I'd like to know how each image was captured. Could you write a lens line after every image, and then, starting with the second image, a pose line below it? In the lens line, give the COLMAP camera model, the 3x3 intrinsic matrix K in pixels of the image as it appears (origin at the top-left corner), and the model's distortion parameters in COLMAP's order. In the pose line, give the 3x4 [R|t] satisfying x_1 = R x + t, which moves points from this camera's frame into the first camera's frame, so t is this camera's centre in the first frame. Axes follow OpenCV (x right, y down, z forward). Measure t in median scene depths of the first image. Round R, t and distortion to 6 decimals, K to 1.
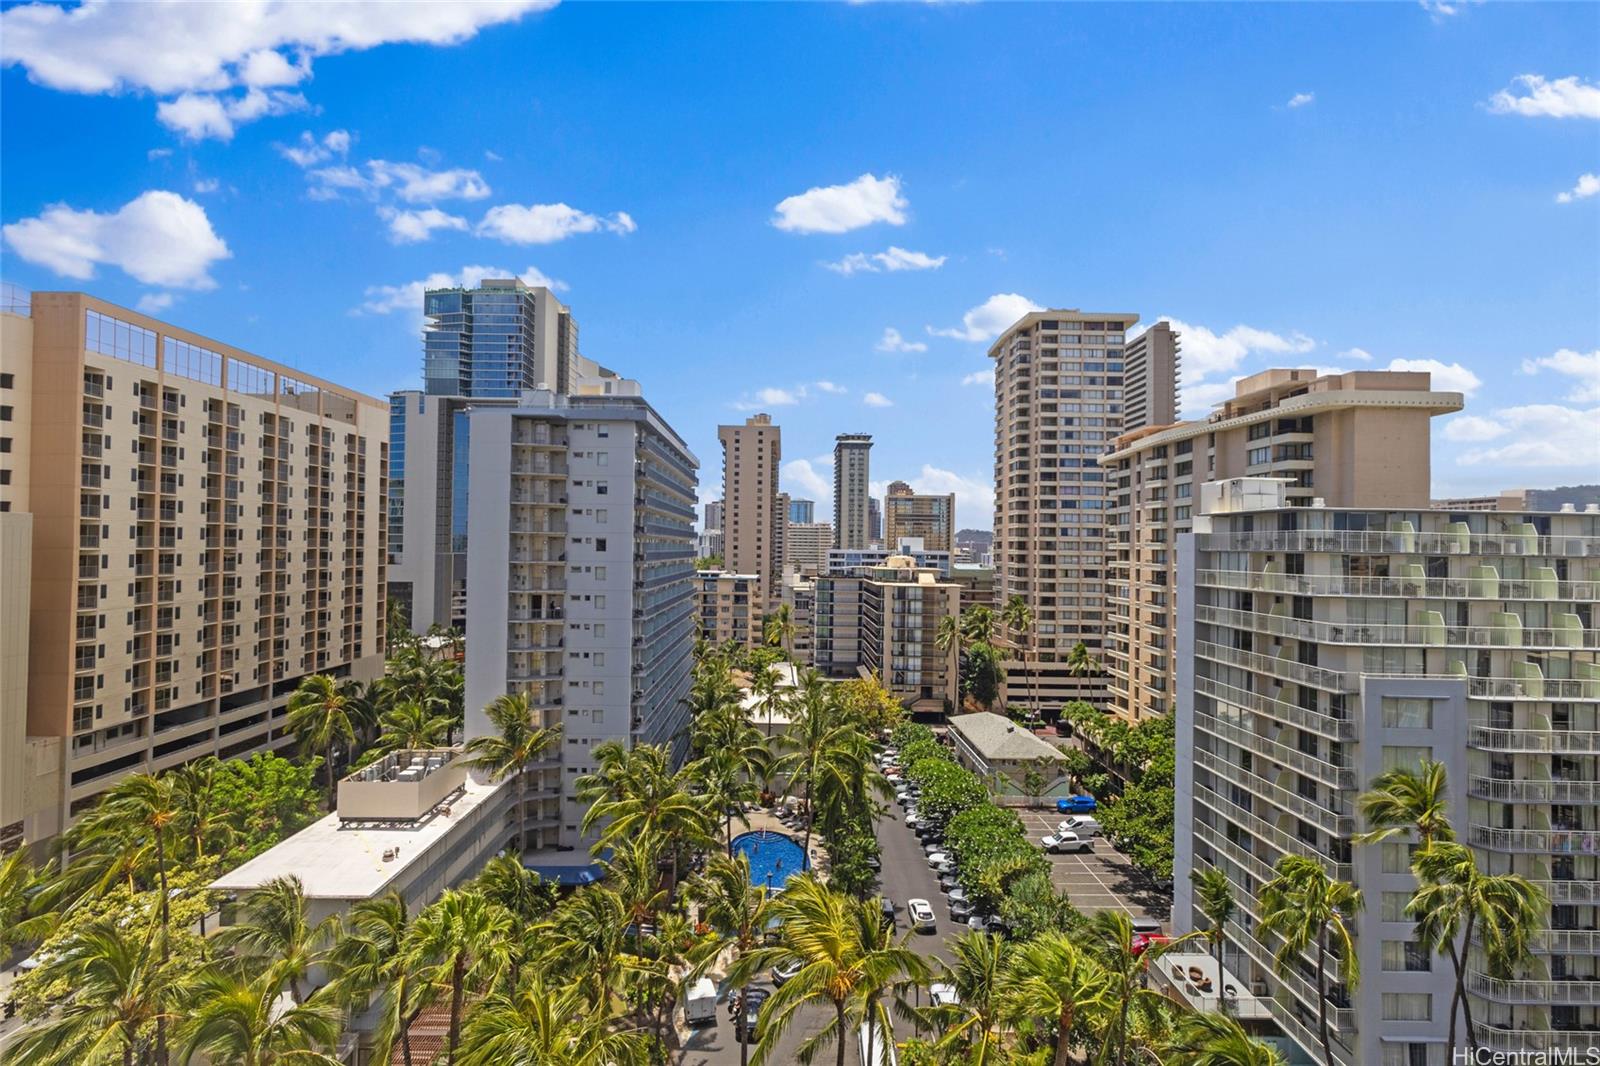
lens RADIAL K [[745.8, 0, 789.9], [0, 745.8, 533.4], [0, 0, 1]] dist [0.003980, 0.000940]
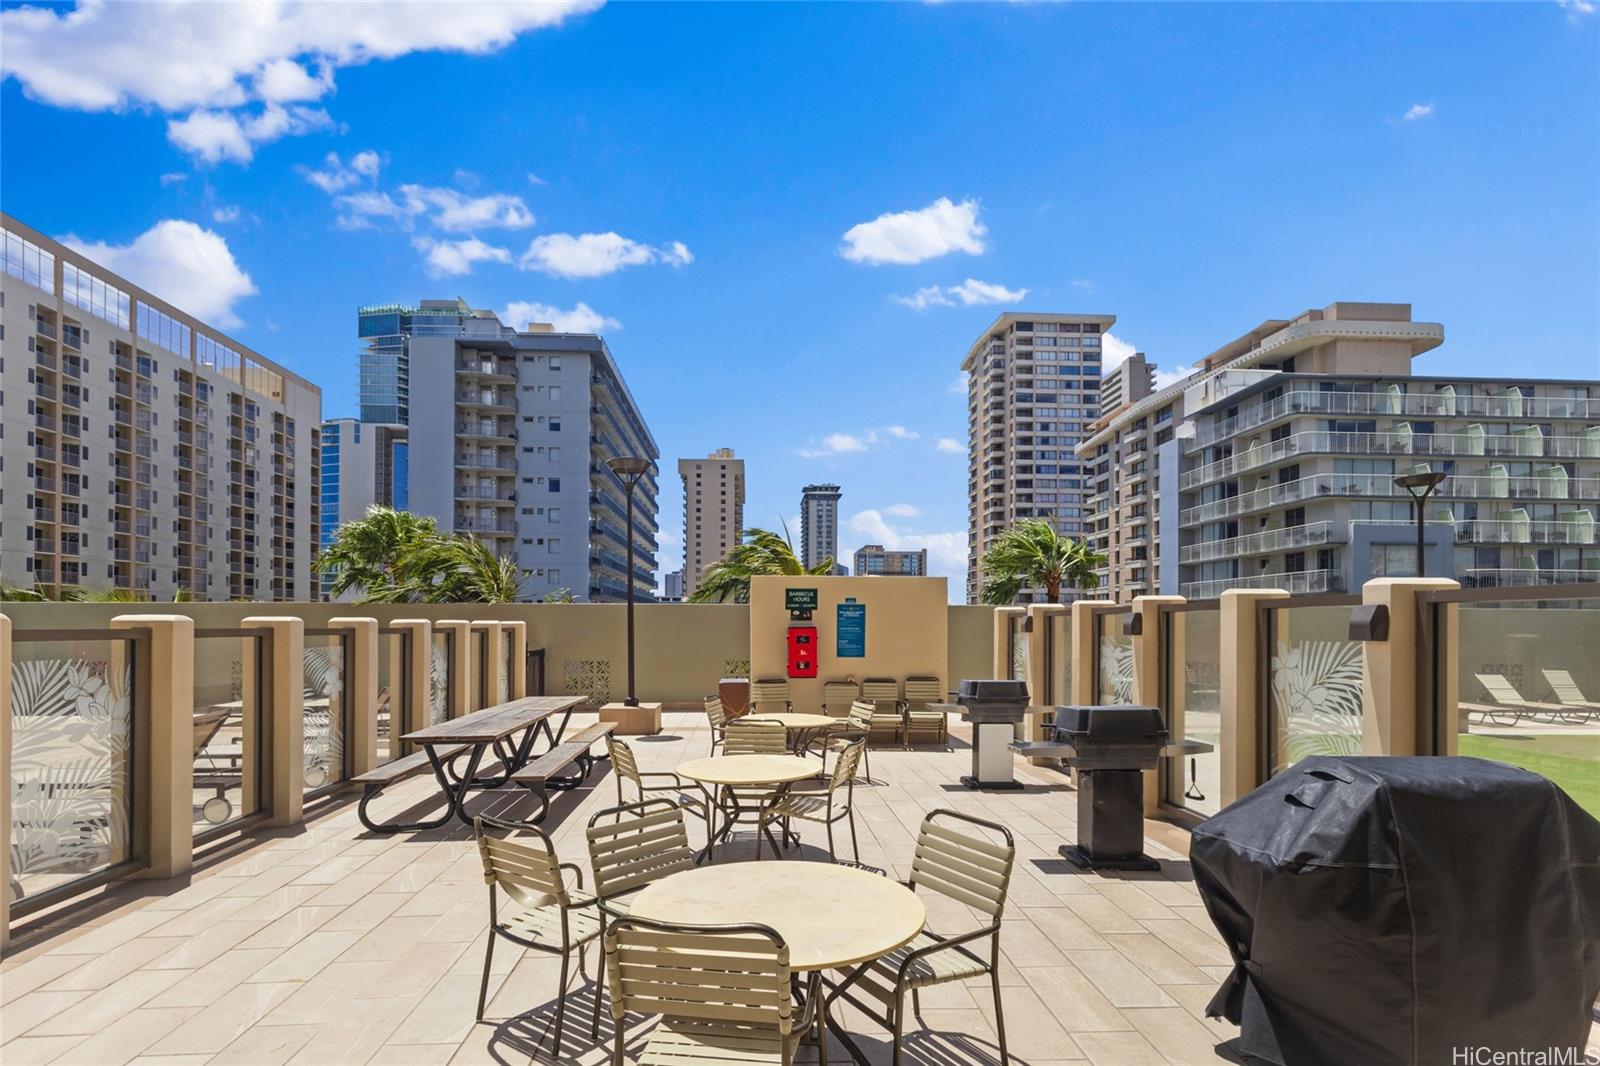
lens RADIAL K [[784.1, 0, 788.8], [0, 784.1, 608.7], [0, 0, 1]] dist [0.009470, 0.000641]
pose [[0.999006, -0.009843, 0.043483, -0.002885], [0.009874, 0.999951, -0.000493, 0.093248], [-0.043476, 0.000922, 0.999054, 0.002828]]
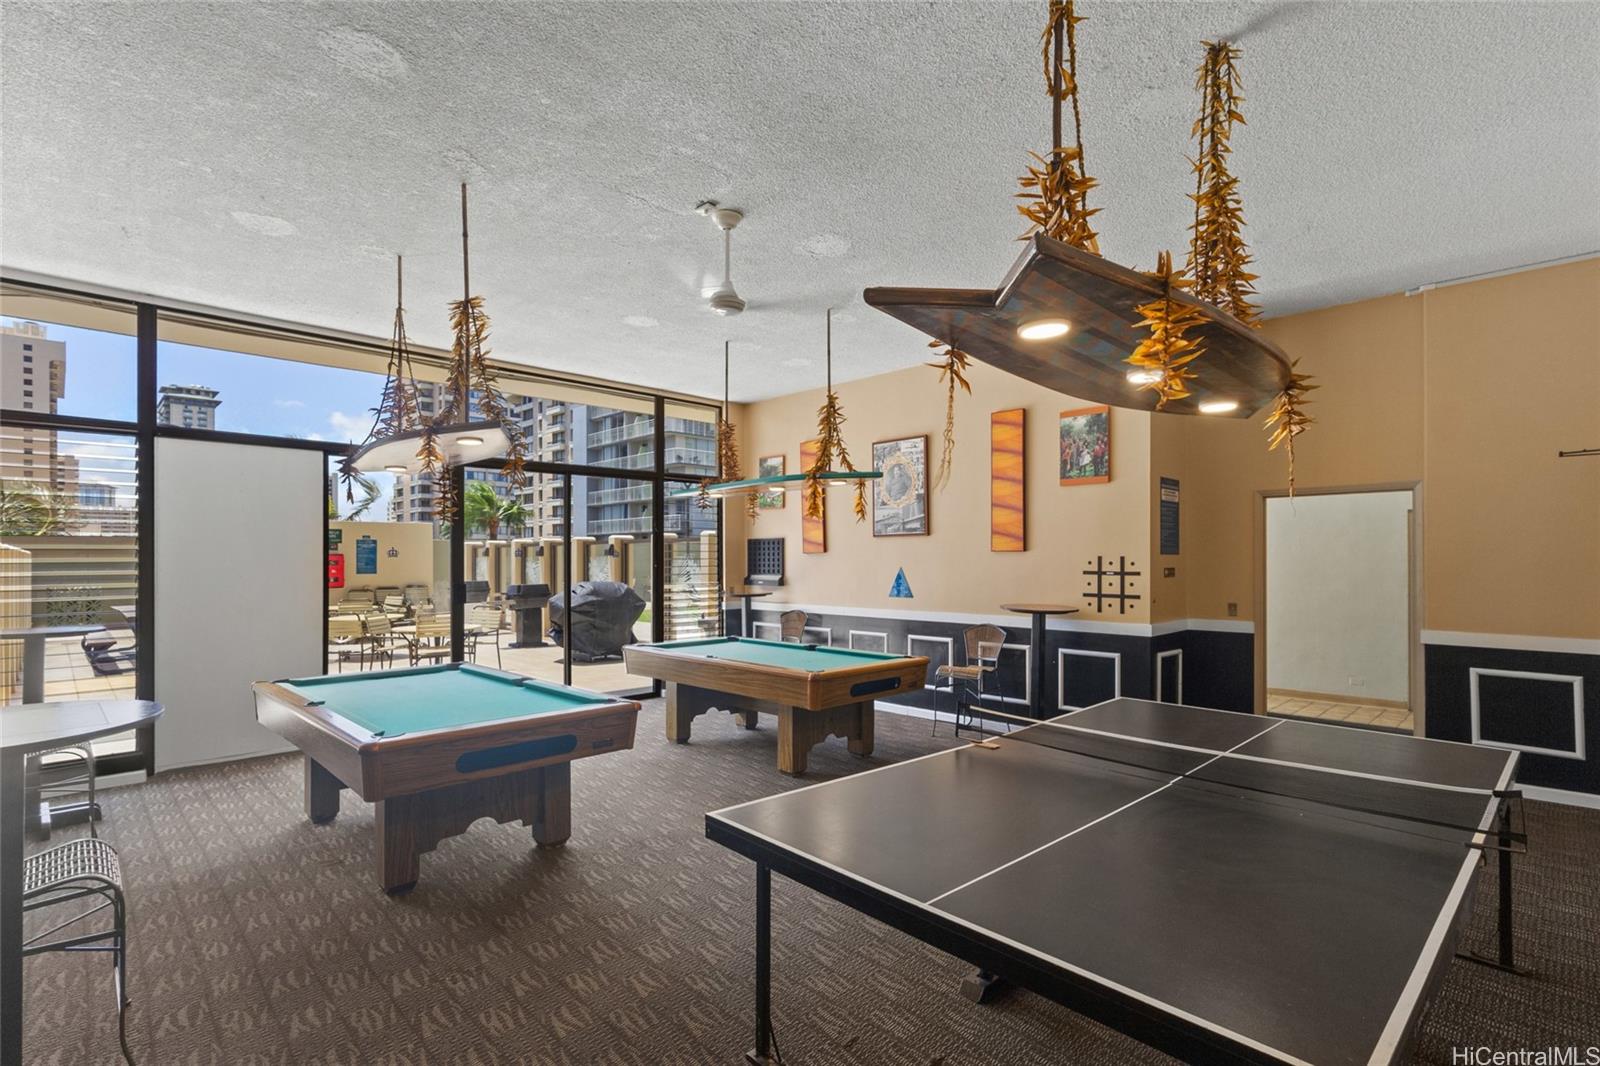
lens RADIAL K [[745.8, 0, 798.3], [0, 745.8, 565.0], [0, 0, 1]] dist [0.003980, 0.000940]
pose [[0.717941, -0.028084, 0.695537, -0.027982], [0.001736, 0.999255, 0.038556, 0.092310], [-0.696101, -0.026473, 0.717455, -0.053789]]
